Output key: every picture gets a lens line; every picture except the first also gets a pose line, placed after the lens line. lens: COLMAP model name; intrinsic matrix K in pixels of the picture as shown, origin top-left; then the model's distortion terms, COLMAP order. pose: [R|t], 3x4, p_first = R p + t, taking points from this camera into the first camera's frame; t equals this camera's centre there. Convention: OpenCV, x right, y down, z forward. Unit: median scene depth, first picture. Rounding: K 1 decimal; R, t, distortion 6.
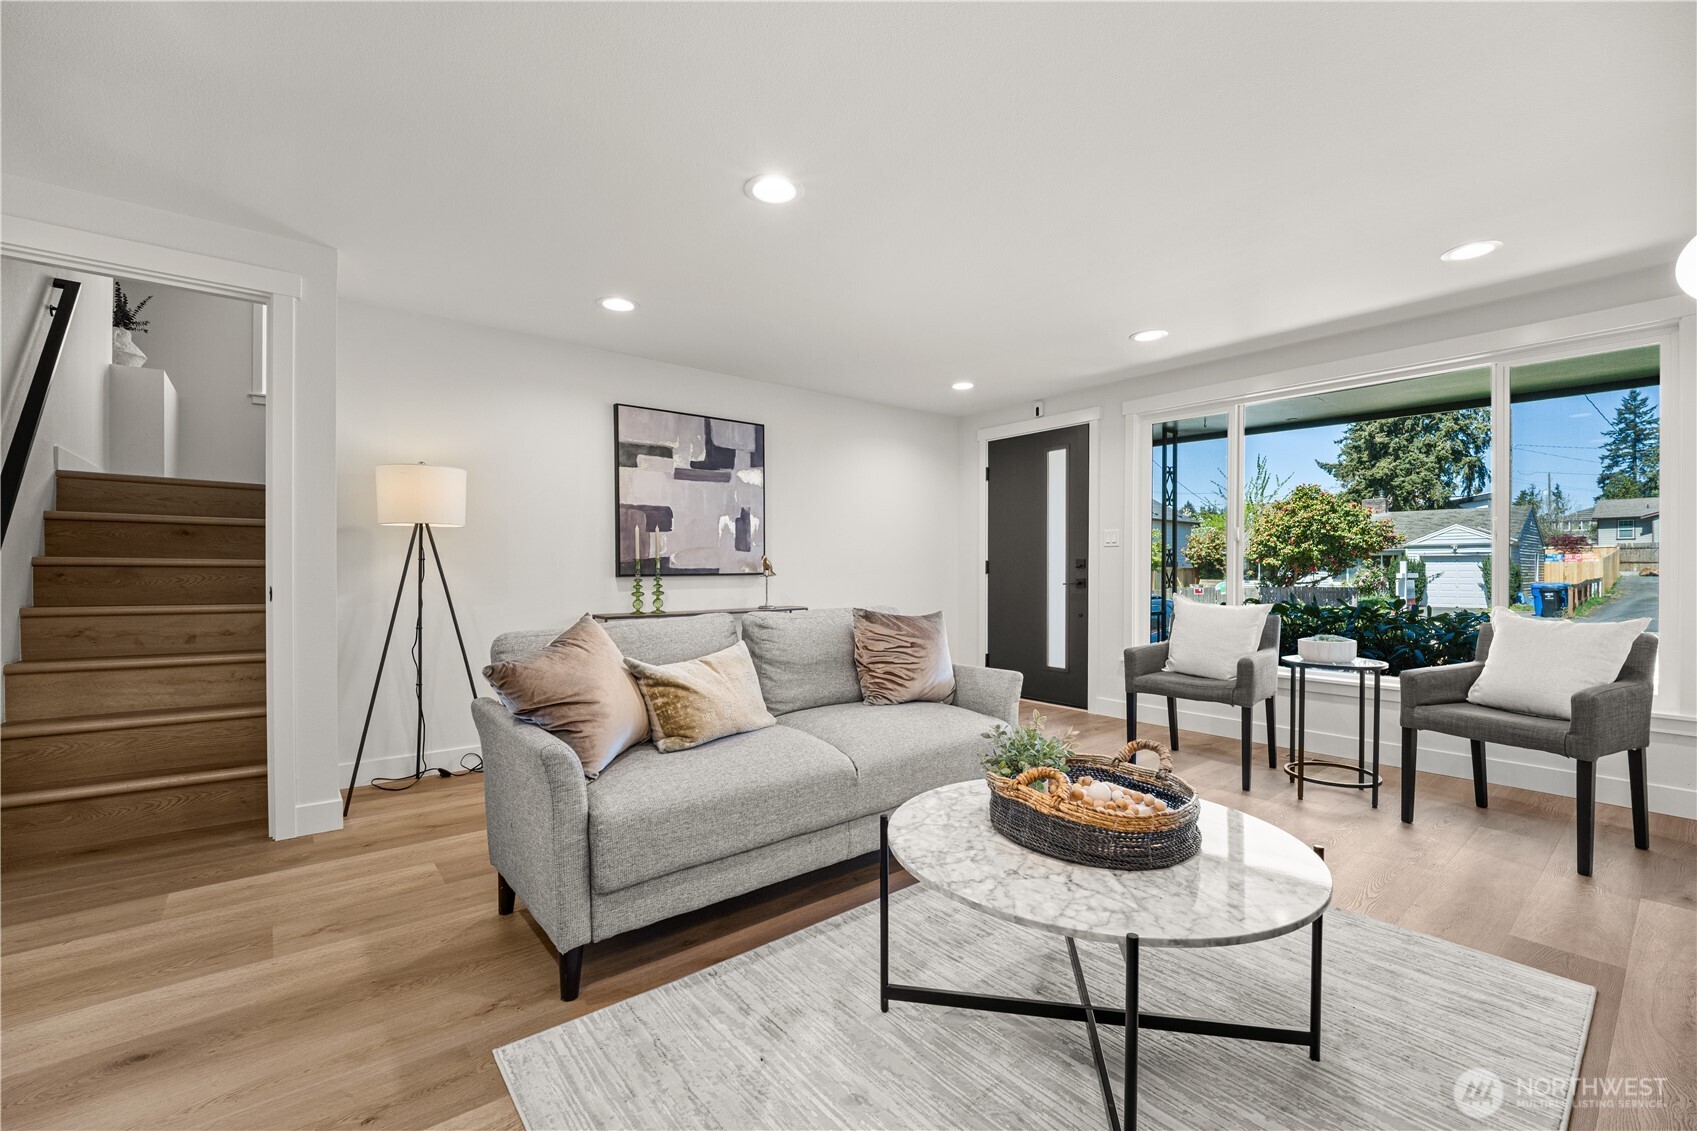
lens RADIAL K [[698.2, 0, 840.3], [0, 698.2, 567.0], [0, 0, 1]] dist [-0.003436, -0.000509]
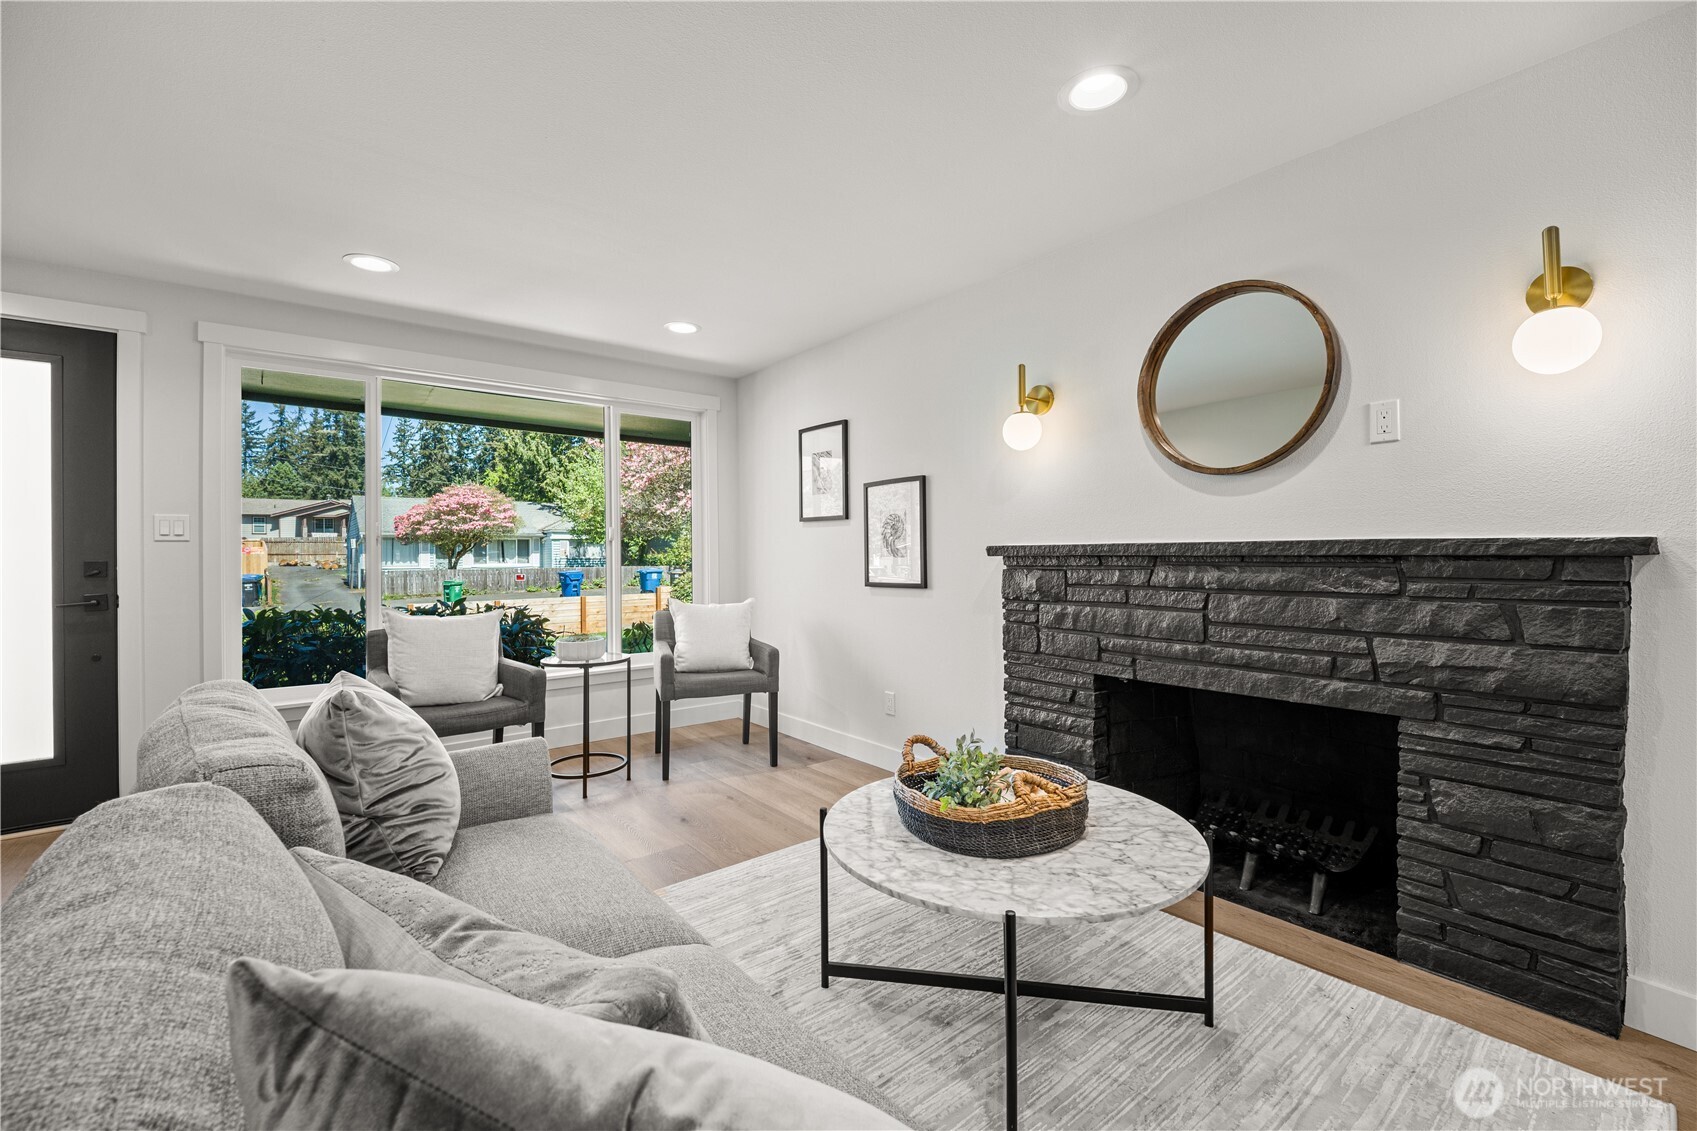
lens RADIAL K [[698.2, 0, 844.7], [0, 698.2, 560.4], [0, 0, 1]] dist [-0.003436, -0.000509]
pose [[0.019155, -0.011554, 0.999750, -0.629587], [0.007583, 0.999906, 0.011411, -0.041483], [-0.999788, 0.007363, 0.019241, 1.027831]]
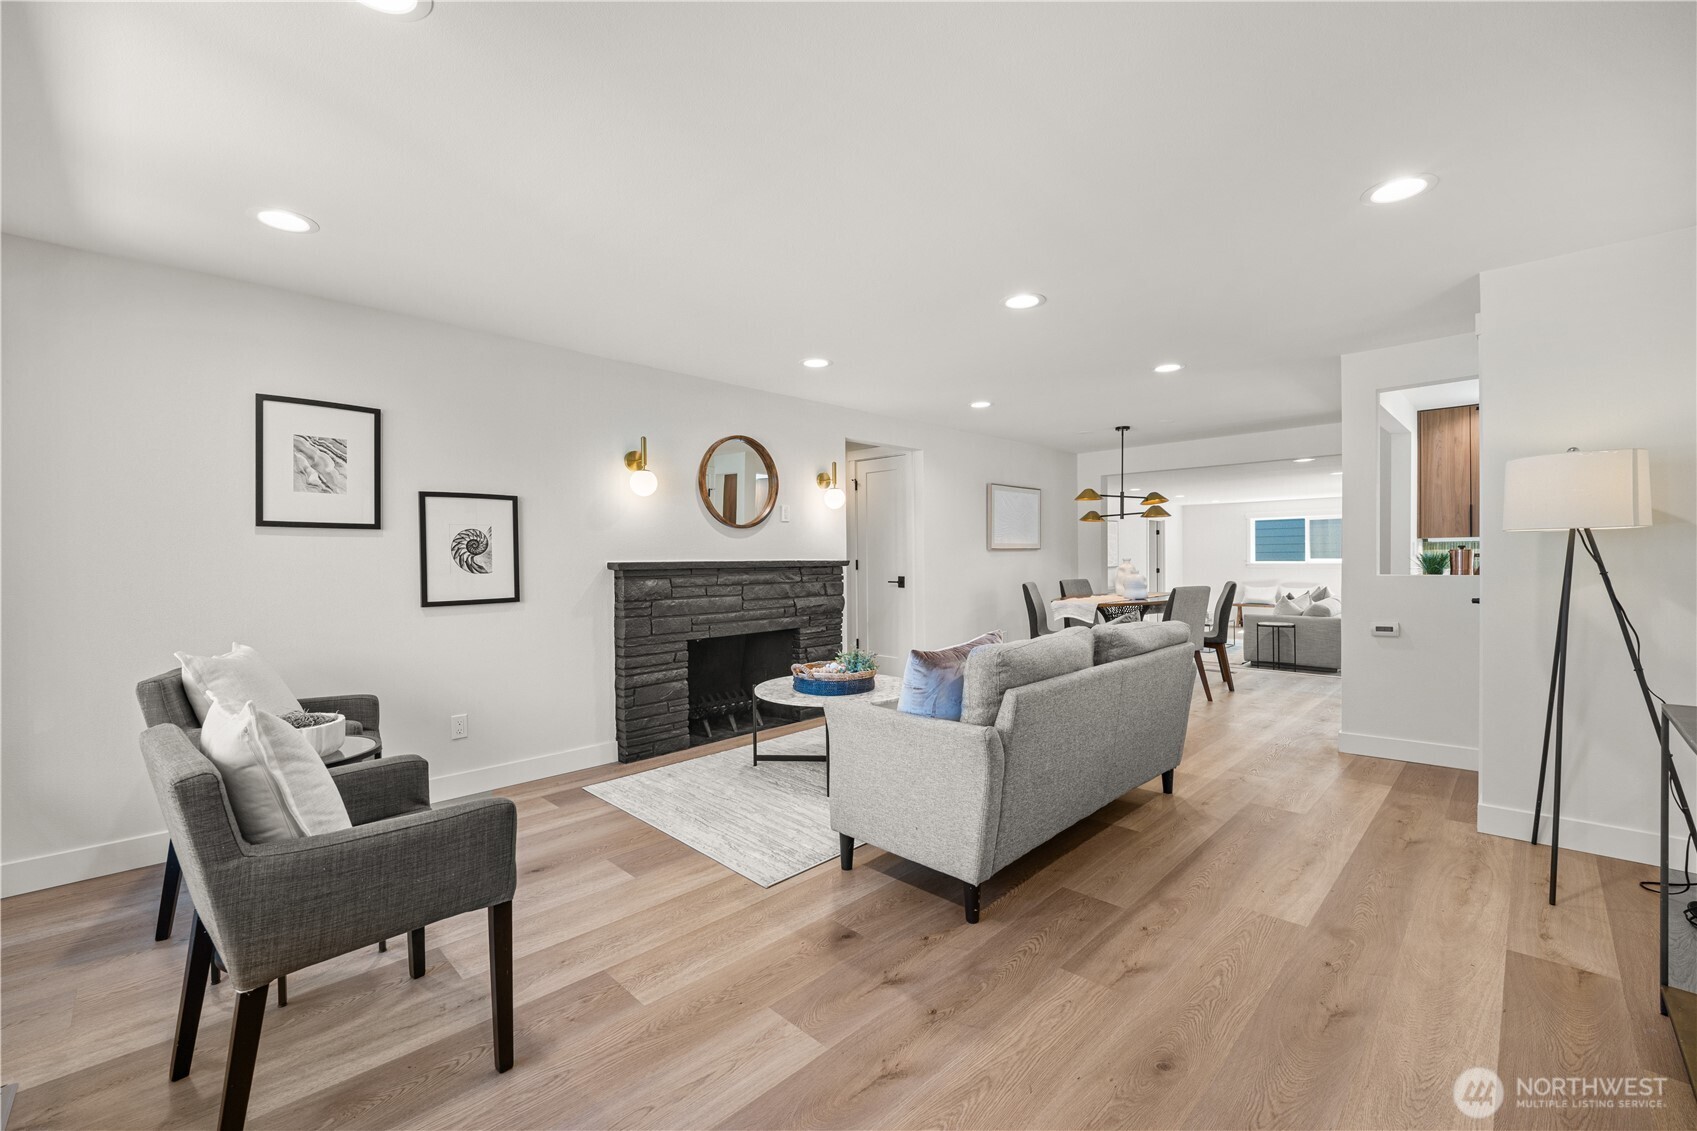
lens RADIAL K [[698.2, 0, 851.3], [0, 698.2, 560.7], [0, 0, 1]] dist [-0.003436, -0.000509]
pose [[-0.994256, 0.005053, -0.106906, 0.491767], [0.004429, 0.999972, 0.006069, -0.068181], [0.106934, 0.005561, -0.994251, 2.928897]]
